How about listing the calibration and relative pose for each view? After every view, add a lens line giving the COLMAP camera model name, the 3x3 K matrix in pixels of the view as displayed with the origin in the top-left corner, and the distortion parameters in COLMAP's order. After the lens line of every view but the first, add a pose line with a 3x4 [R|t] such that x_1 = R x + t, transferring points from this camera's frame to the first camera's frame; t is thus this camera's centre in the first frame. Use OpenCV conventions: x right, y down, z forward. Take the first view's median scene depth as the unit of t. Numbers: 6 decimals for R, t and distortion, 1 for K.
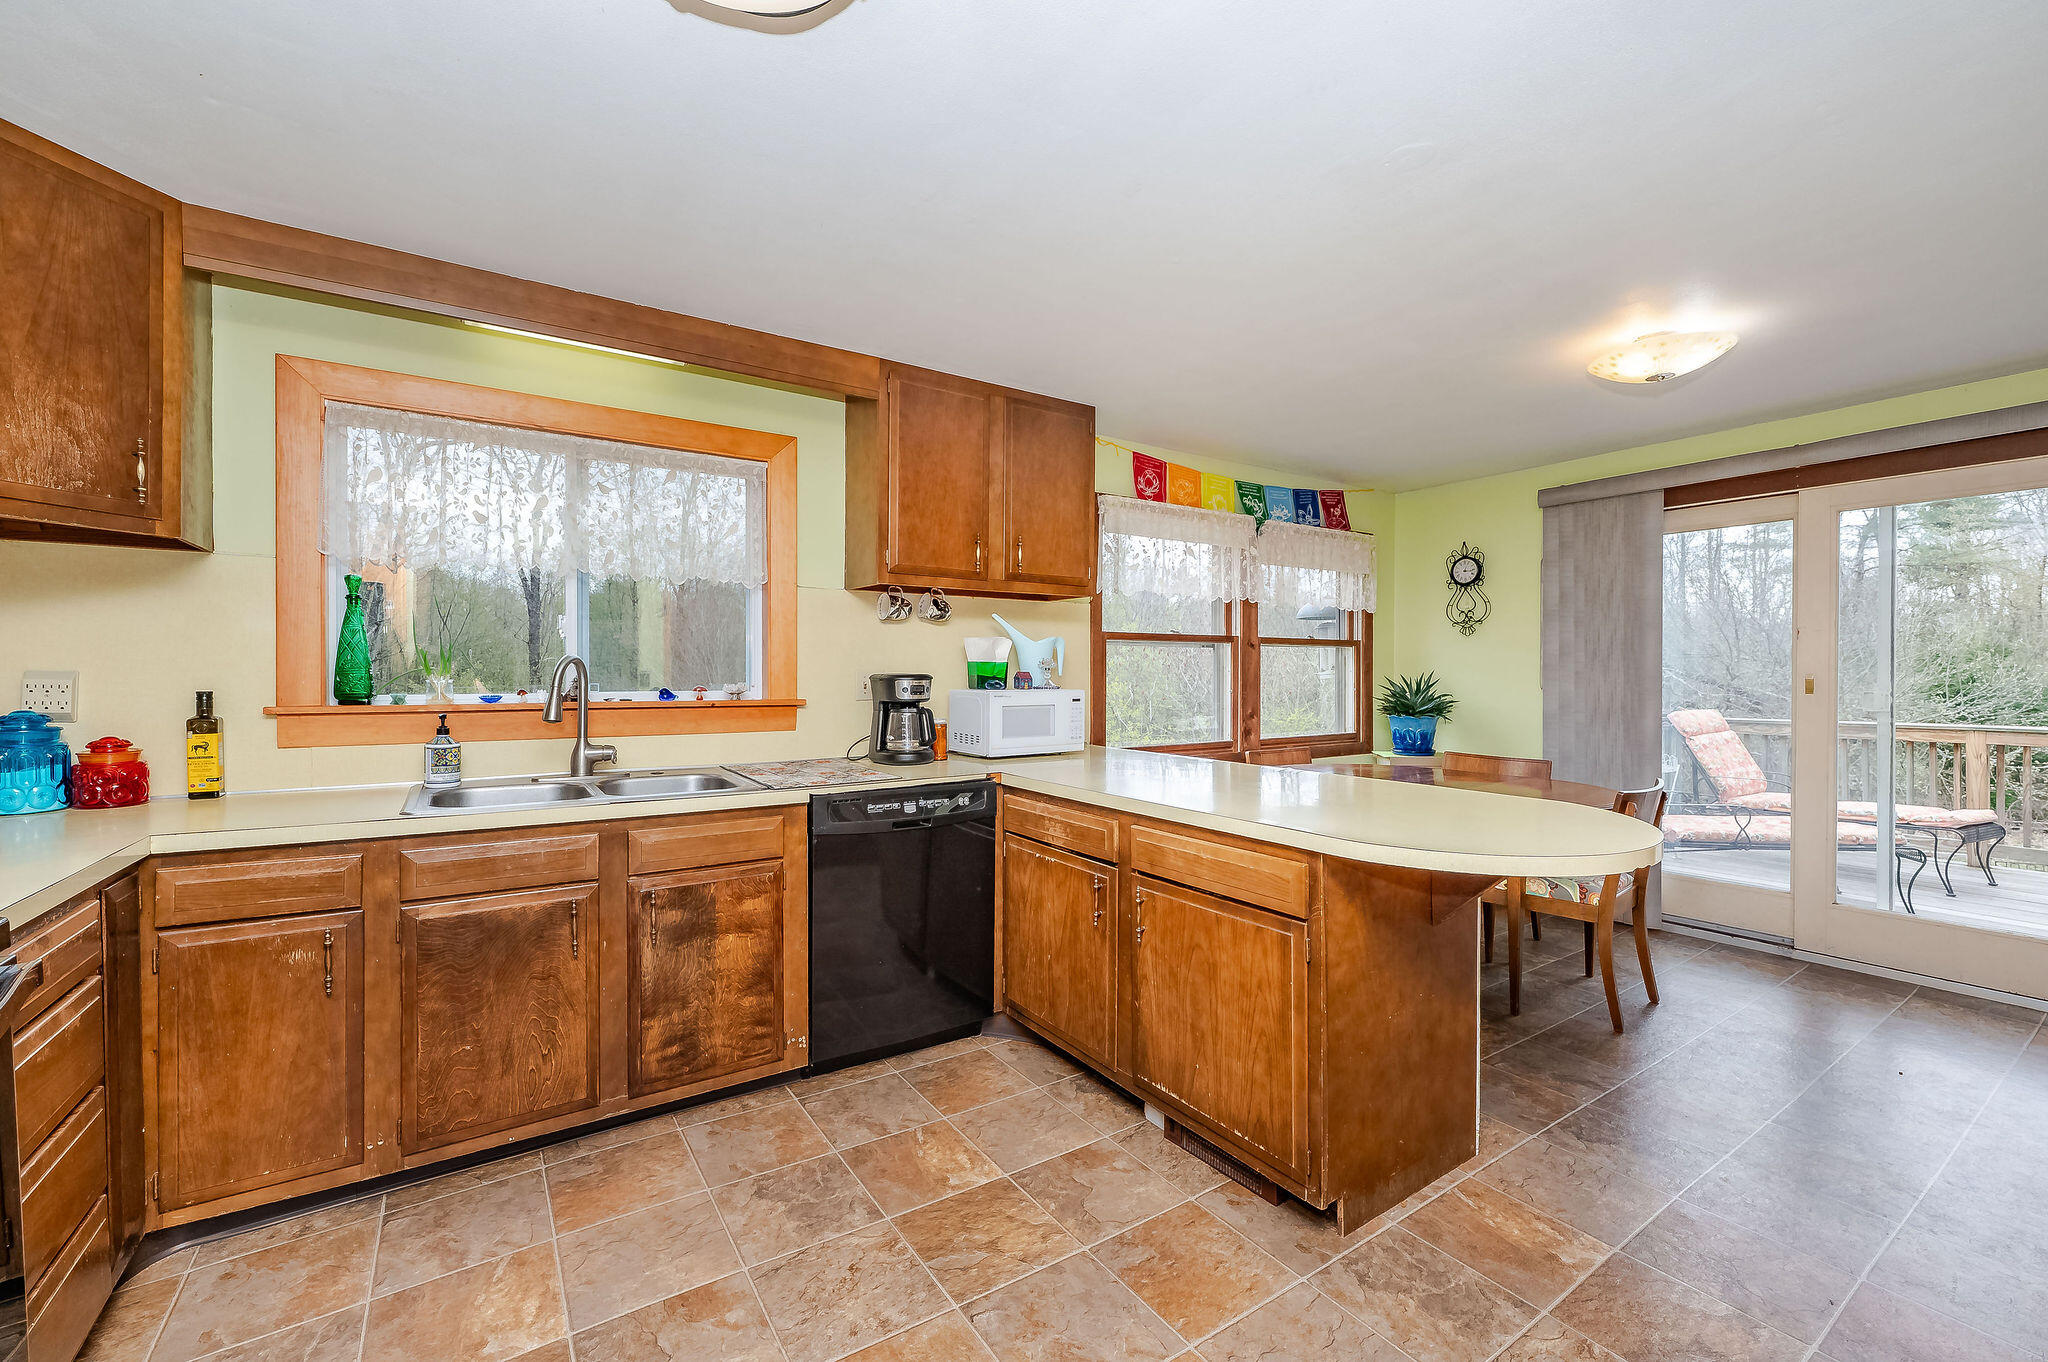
lens RADIAL K [[829.8, 0, 1037.3], [0, 829.8, 667.7], [0, 0, 1]] dist [0.001798, 0.001005]
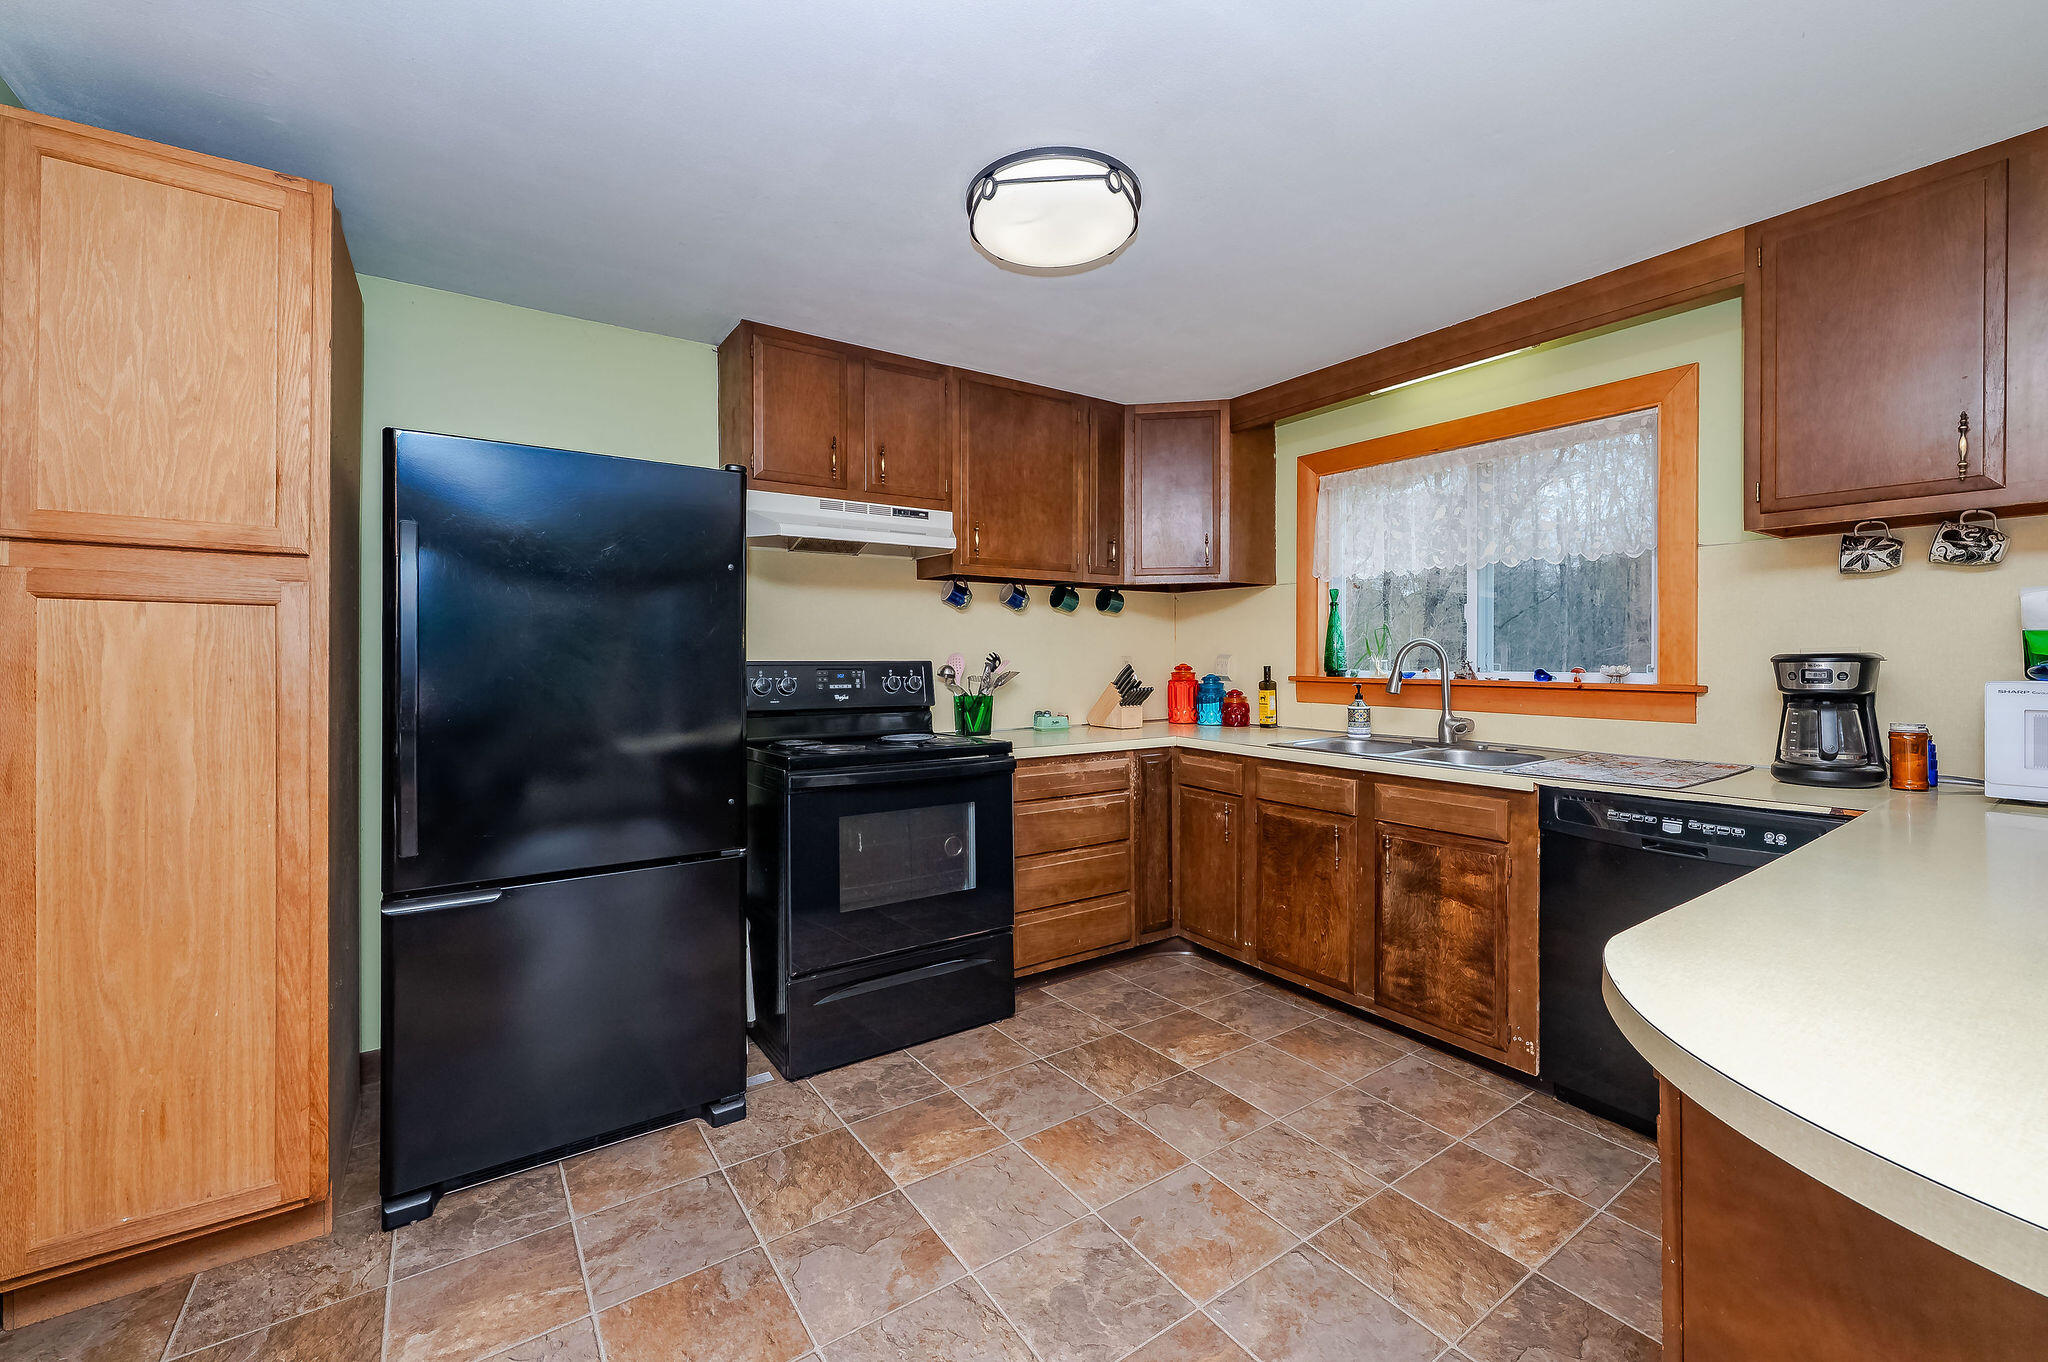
lens RADIAL K [[829.8, 0, 1026.6], [0, 829.8, 662.9], [0, 0, 1]] dist [0.001798, 0.001005]
pose [[0.032150, 0.003226, -0.999478, 0.664393], [0.004260, 0.999985, 0.003365, 0.013985], [0.999474, -0.004366, 0.032136, 0.426433]]
